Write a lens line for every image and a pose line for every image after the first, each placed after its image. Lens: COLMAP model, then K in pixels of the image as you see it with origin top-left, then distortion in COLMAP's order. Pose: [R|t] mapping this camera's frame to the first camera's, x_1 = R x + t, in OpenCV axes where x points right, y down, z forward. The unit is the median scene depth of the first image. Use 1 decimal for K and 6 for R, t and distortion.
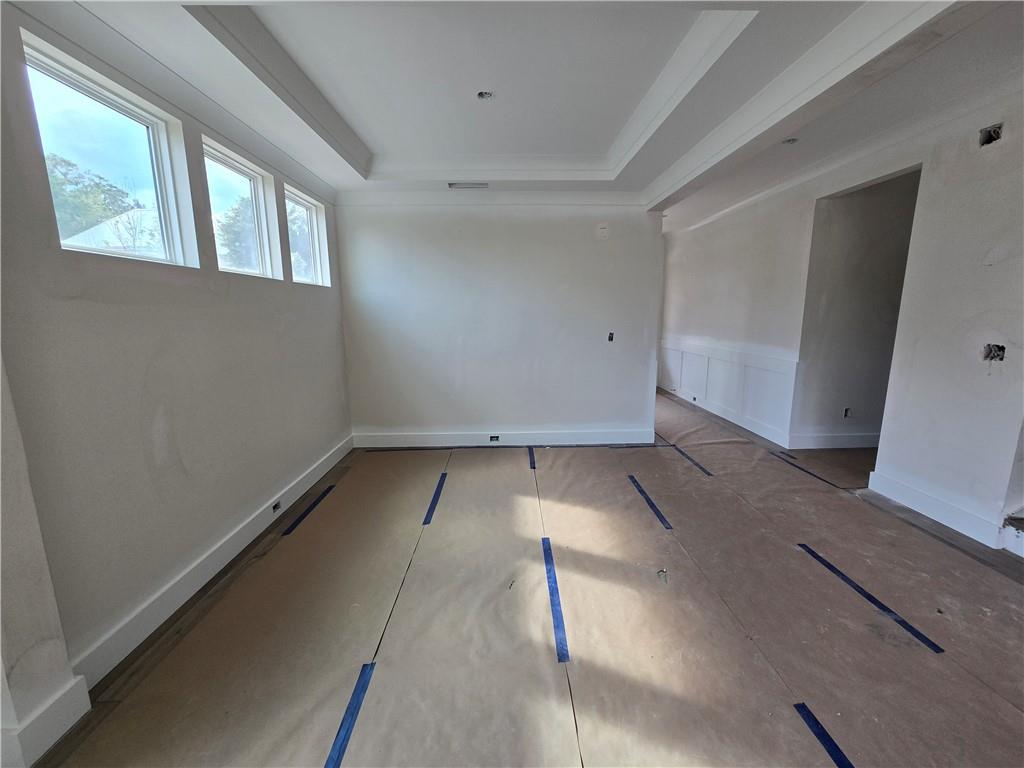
lens RADIAL K [[419.2, 0, 515.2], [0, 419.2, 384.7], [0, 0, 1]] dist [0.000145, -0.001039]
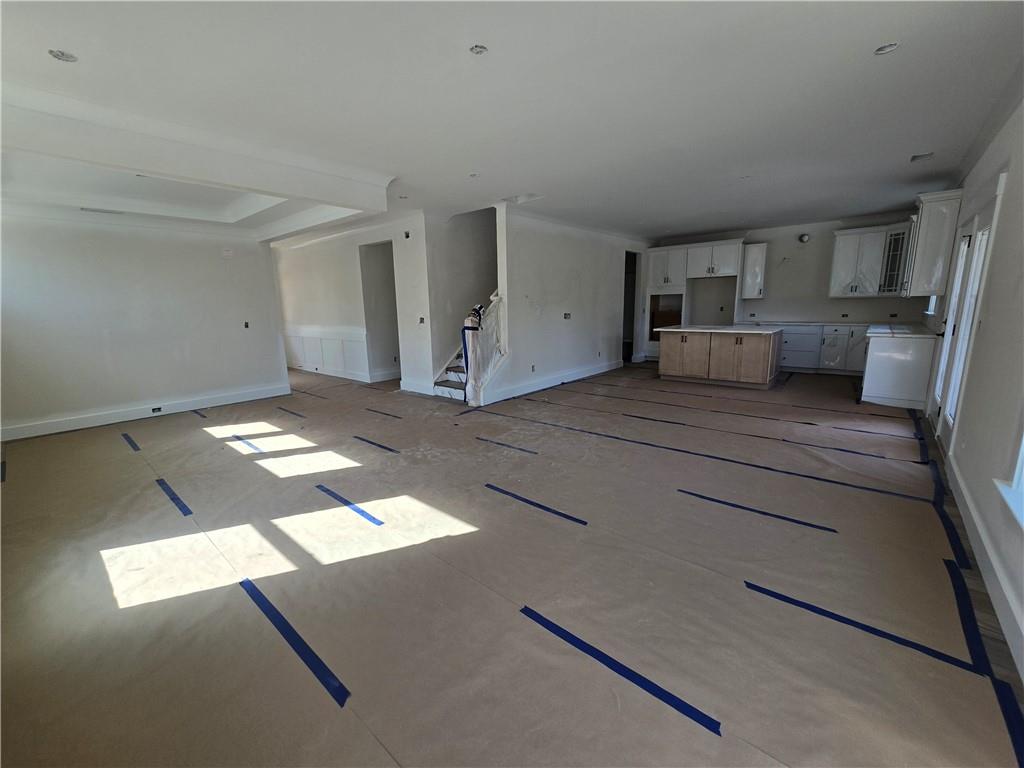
lens RADIAL K [[419.2, 0, 507.9], [0, 419.2, 383.0], [0, 0, 1]] dist [0.000145, -0.001039]
pose [[0.678284, -0.144964, 0.720358, -0.244948], [0.143534, 0.987600, 0.063593, 0.129303], [-0.720645, 0.060261, 0.690681, -0.678493]]
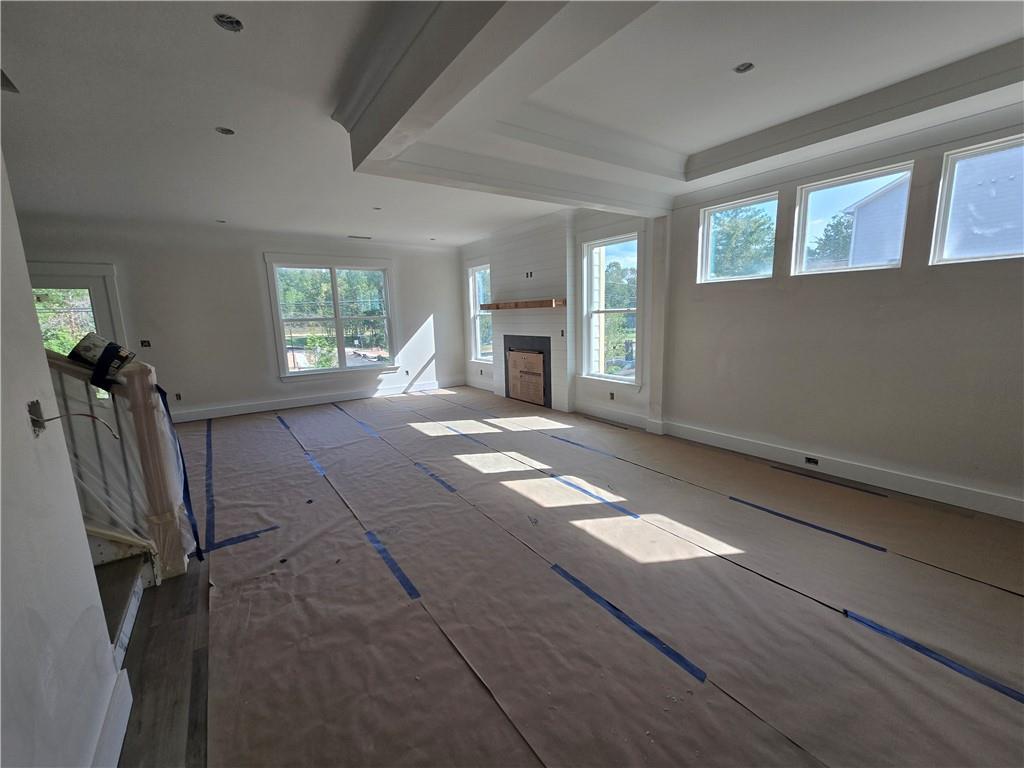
lens RADIAL K [[419.2, 0, 514.2], [0, 419.2, 384.5], [0, 0, 1]] dist [0.000145, -0.001039]
pose [[-0.832734, 0.122491, -0.539954, 0.561321], [-0.061315, 0.948821, 0.309806, -0.176373], [0.550268, 0.291093, -0.782605, 1.000248]]
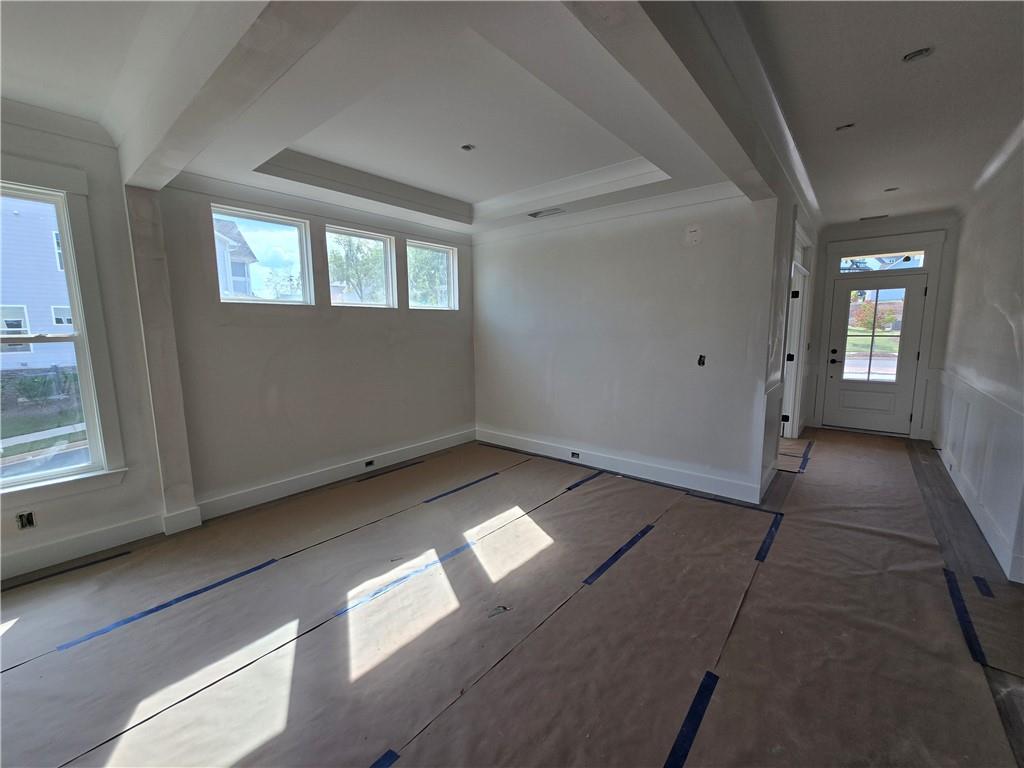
lens RADIAL K [[419.2, 0, 512.6], [0, 419.2, 383.6], [0, 0, 1]] dist [0.000145, -0.001039]
pose [[0.749203, 0.088271, -0.656433, 0.517086], [-0.109346, 0.993964, 0.008859, -0.036783], [0.653252, 0.065141, 0.754333, 0.147320]]
